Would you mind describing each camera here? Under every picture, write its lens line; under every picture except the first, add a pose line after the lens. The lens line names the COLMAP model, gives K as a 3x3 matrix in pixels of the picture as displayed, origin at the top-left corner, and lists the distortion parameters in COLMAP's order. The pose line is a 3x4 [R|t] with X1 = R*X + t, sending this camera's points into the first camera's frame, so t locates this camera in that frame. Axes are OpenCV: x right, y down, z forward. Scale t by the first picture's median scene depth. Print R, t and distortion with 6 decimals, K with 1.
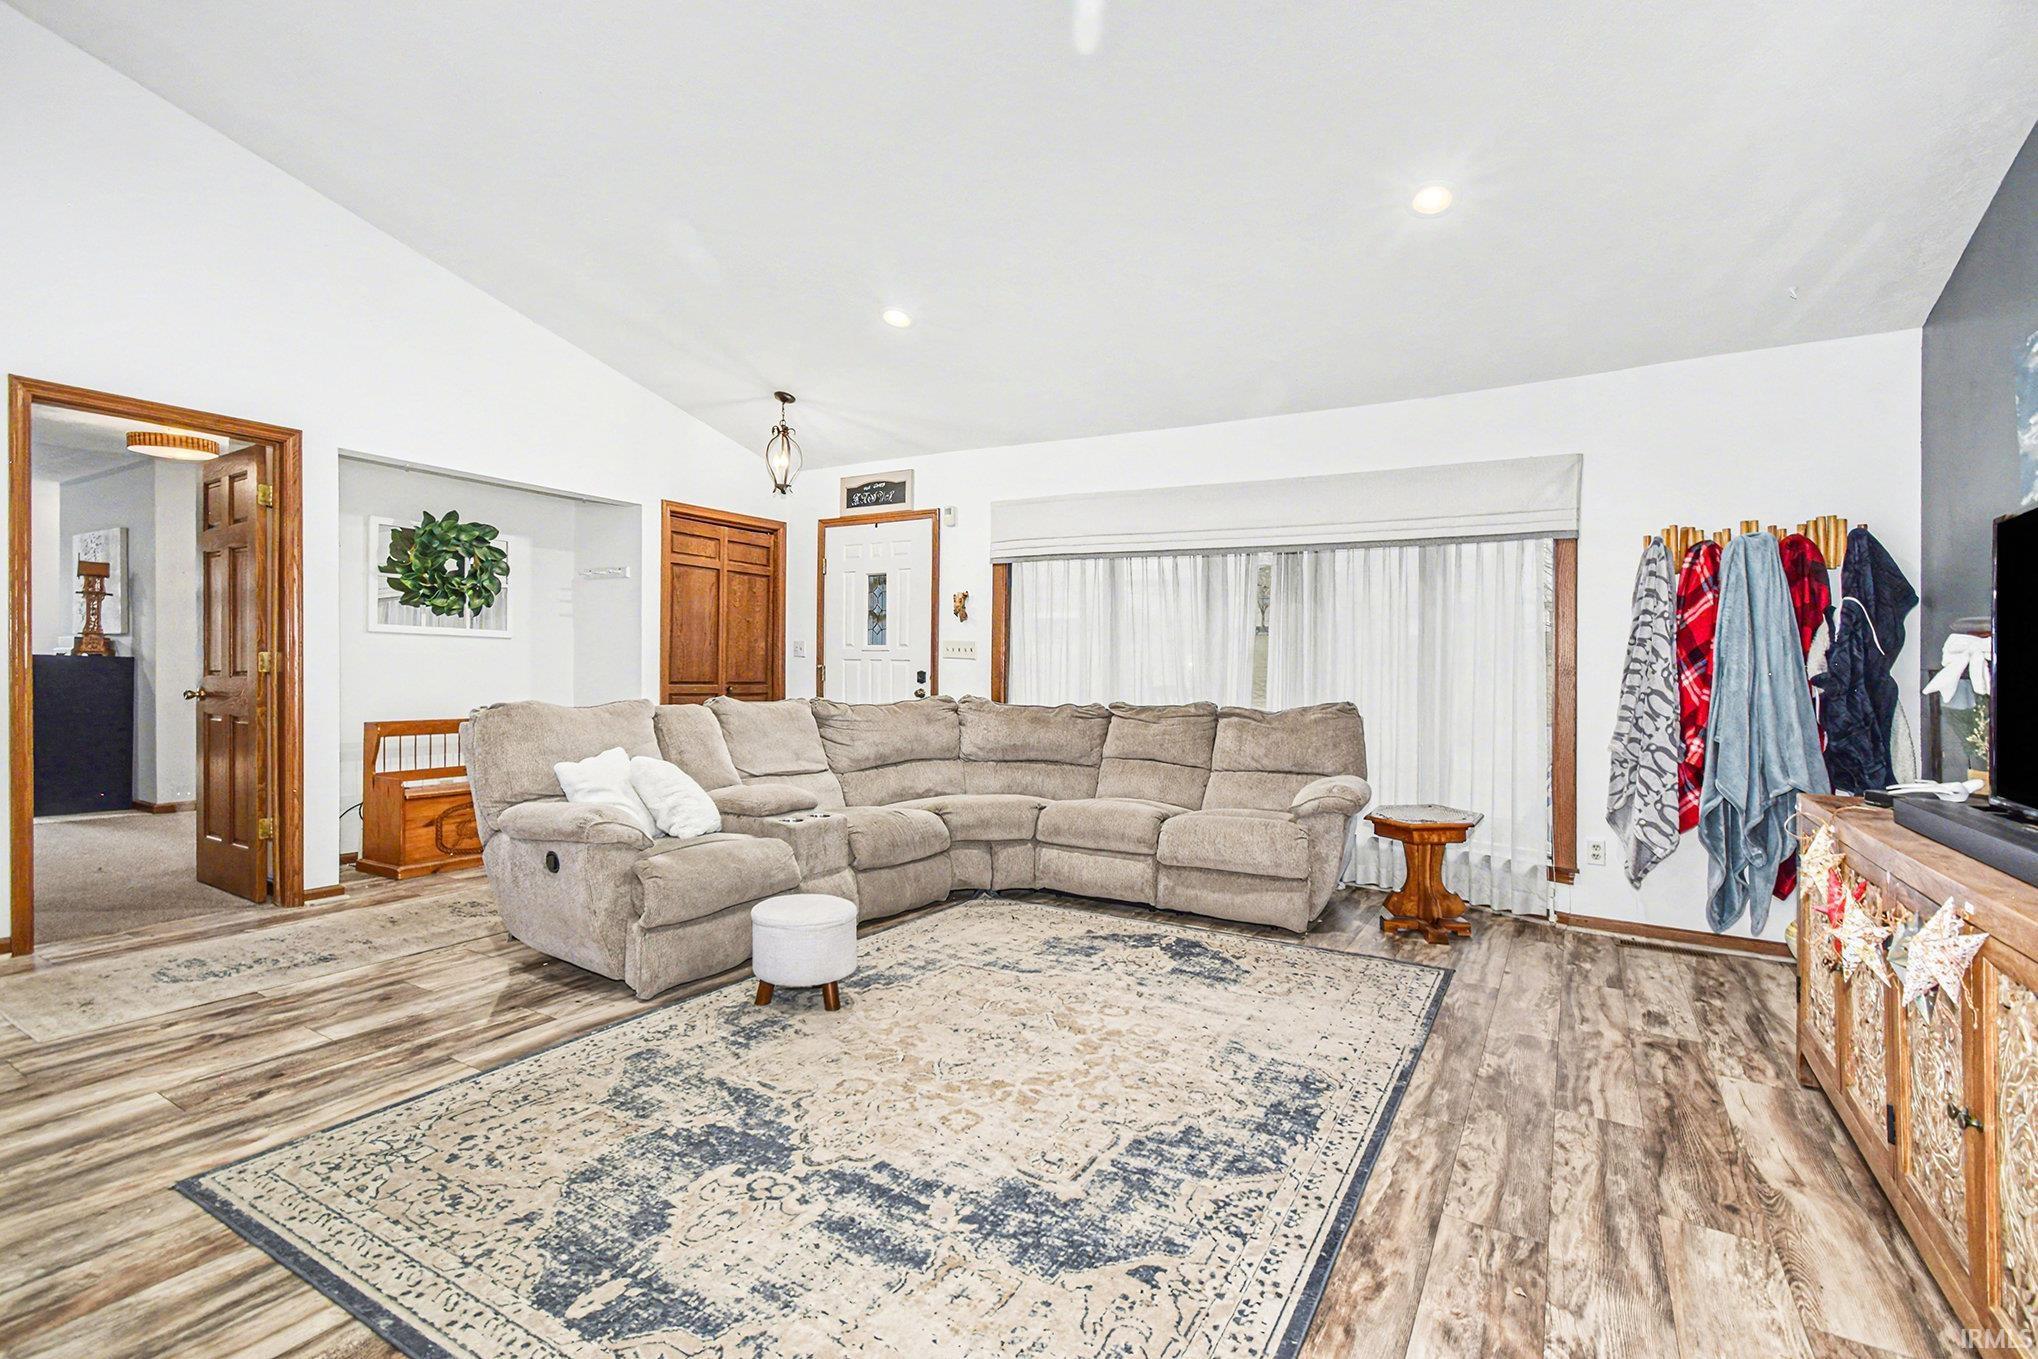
lens RADIAL K [[927.5, 0, 1049.5], [0, 927.5, 657.7], [0, 0, 1]] dist [0.000544, 0.000329]
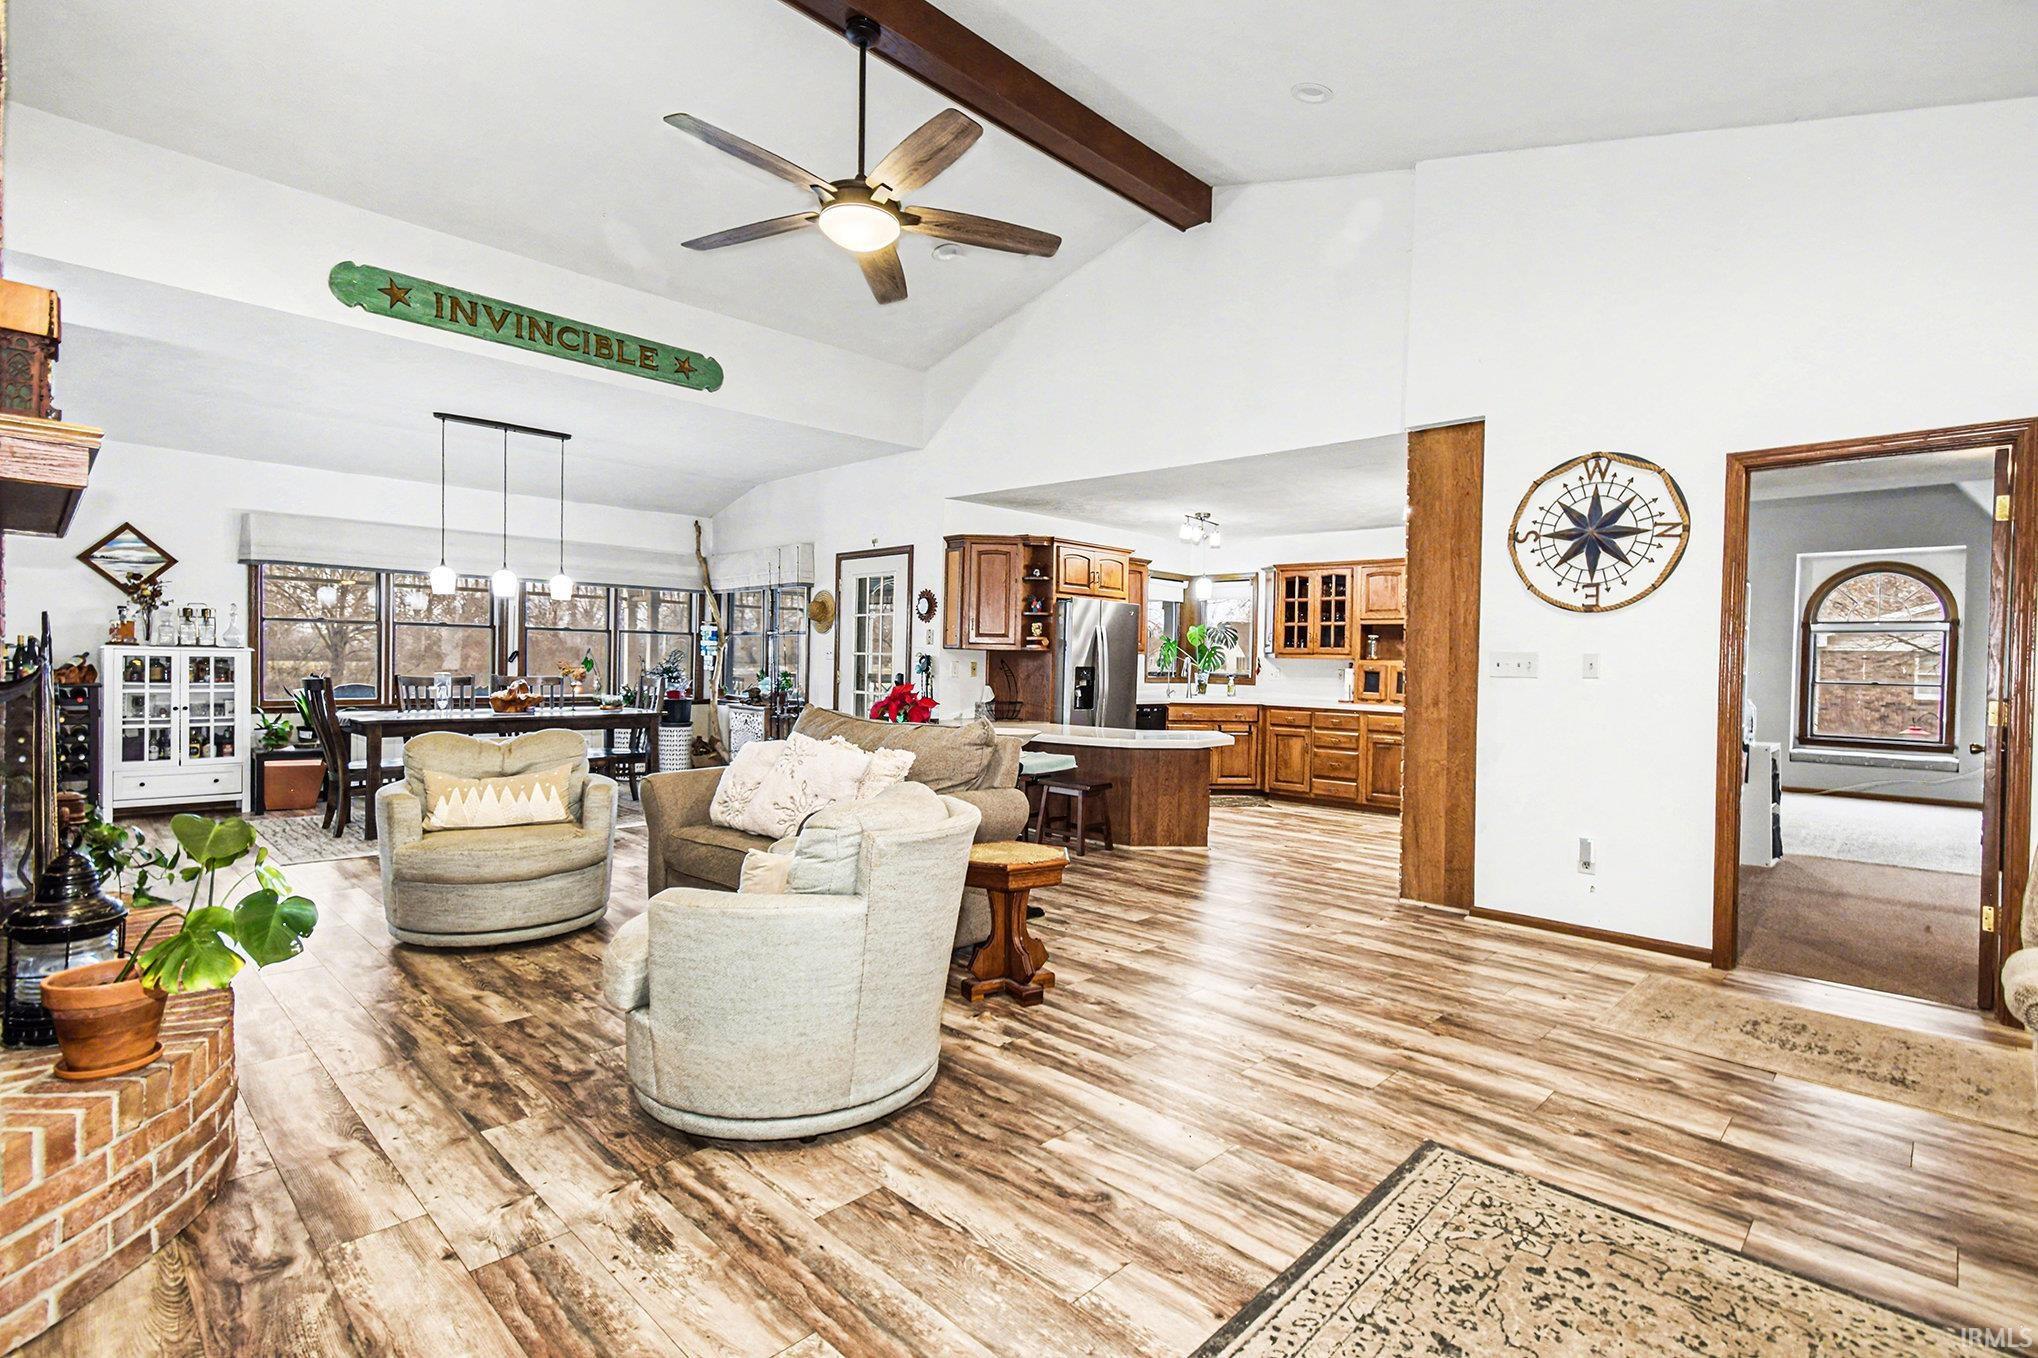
lens RADIAL K [[970.9, 0, 1019.0], [0, 970.9, 679.0], [0, 0, 1]] dist [-0.037724, 0.034799]
pose [[-0.243739, -0.004235, -0.969831, 0.328385], [-0.021302, 0.999773, 0.000988, -0.024329], [0.969607, 0.020901, -0.243774, 0.603725]]
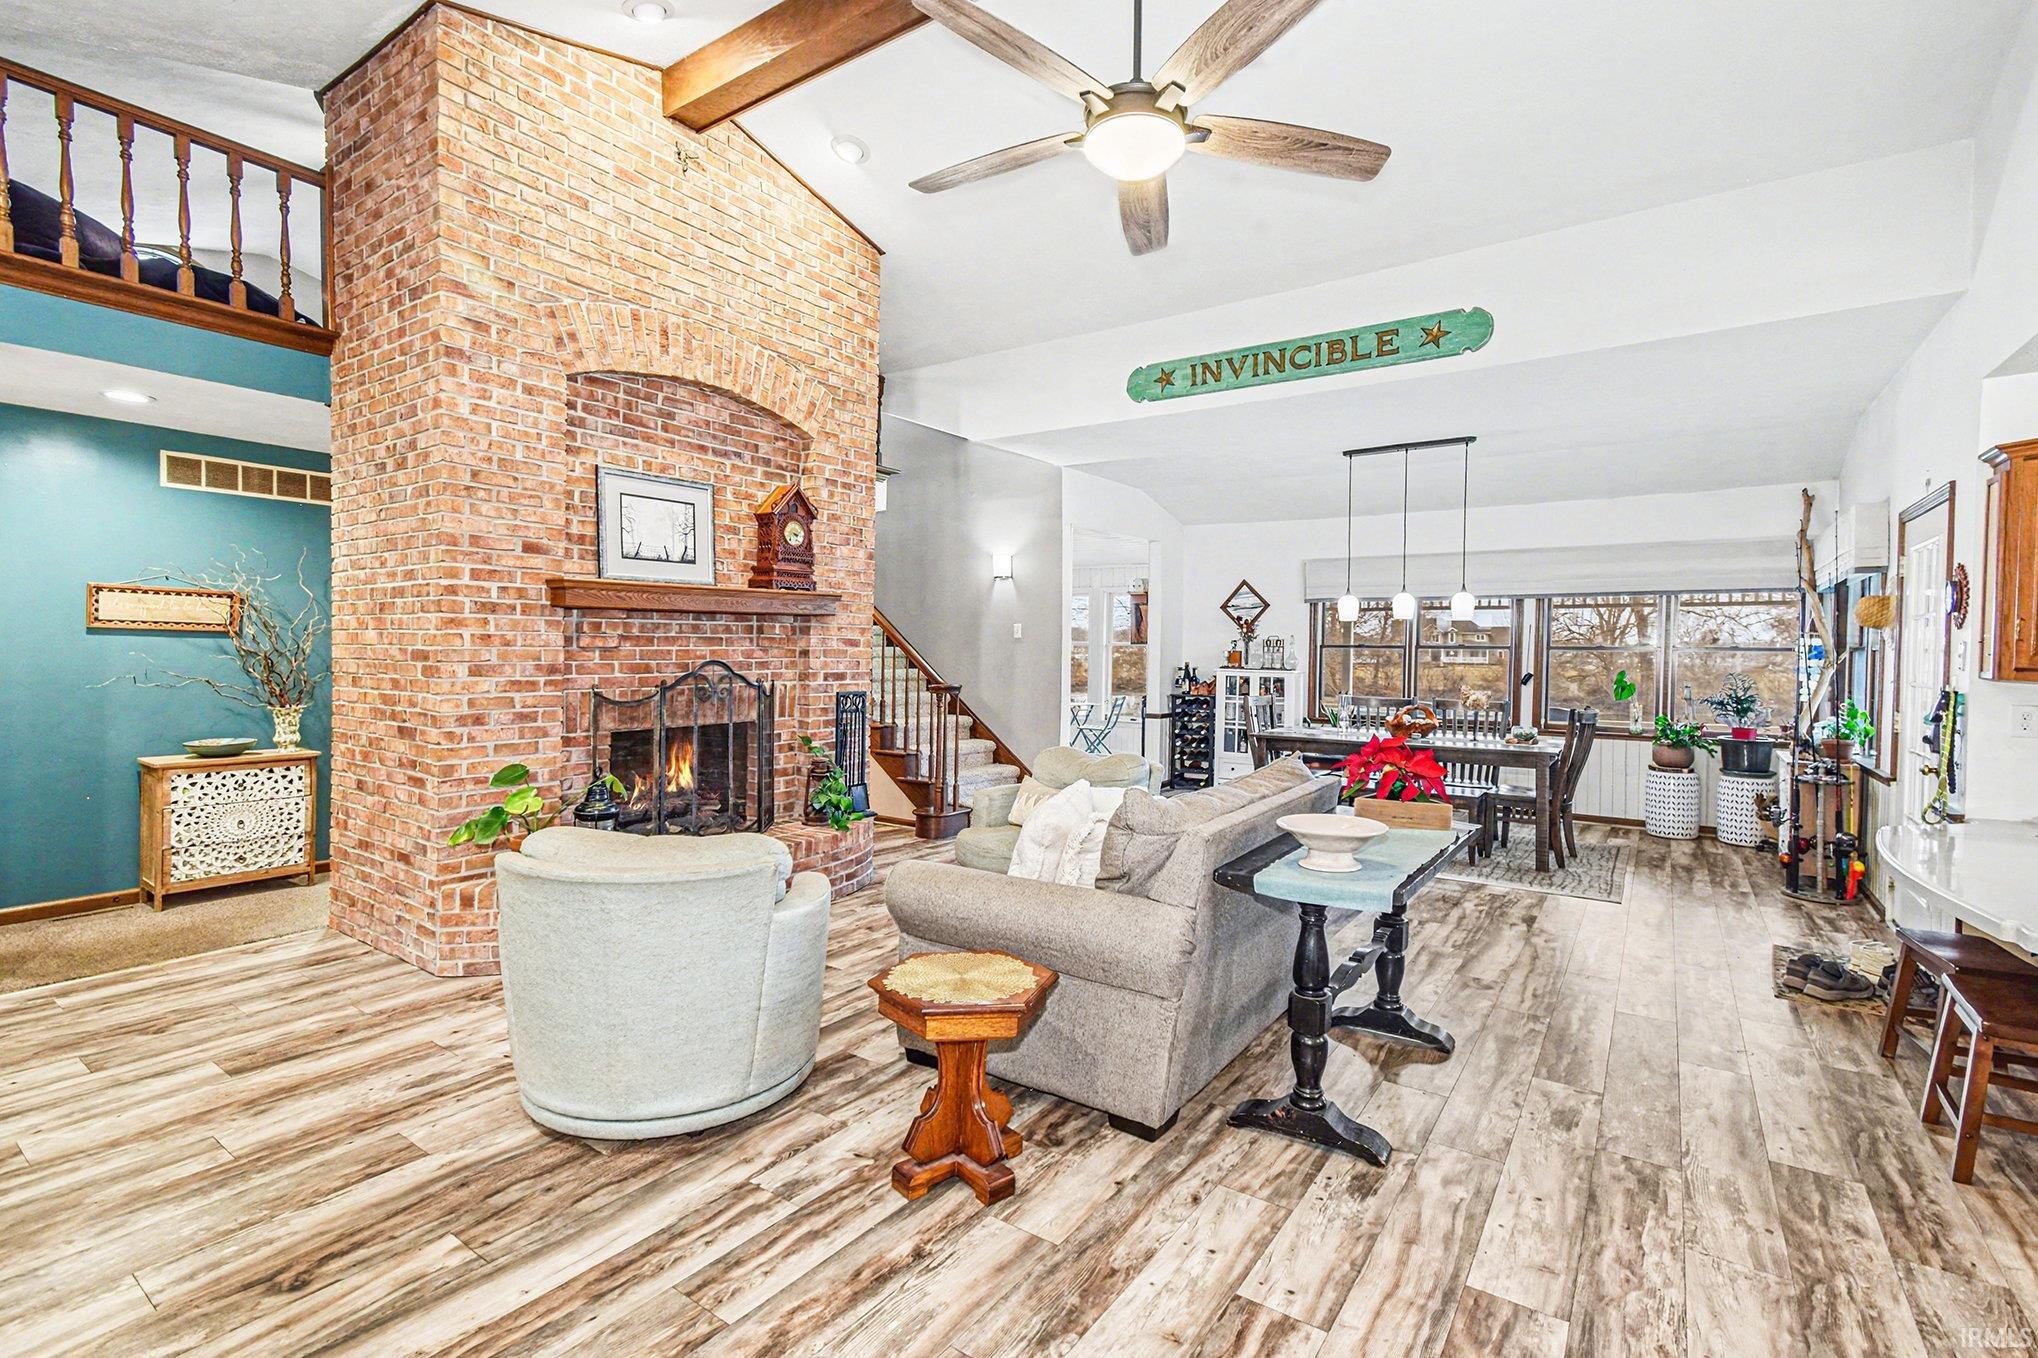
lens RADIAL K [[927.5, 0, 1049.5], [0, 927.5, 657.2], [0, 0, 1]] dist [0.000544, 0.000329]
pose [[-0.997044, -0.030809, 0.070389, -1.201866], [-0.030605, 0.999524, 0.003973, -0.097408], [-0.070478, 0.001807, -0.997512, 1.197494]]
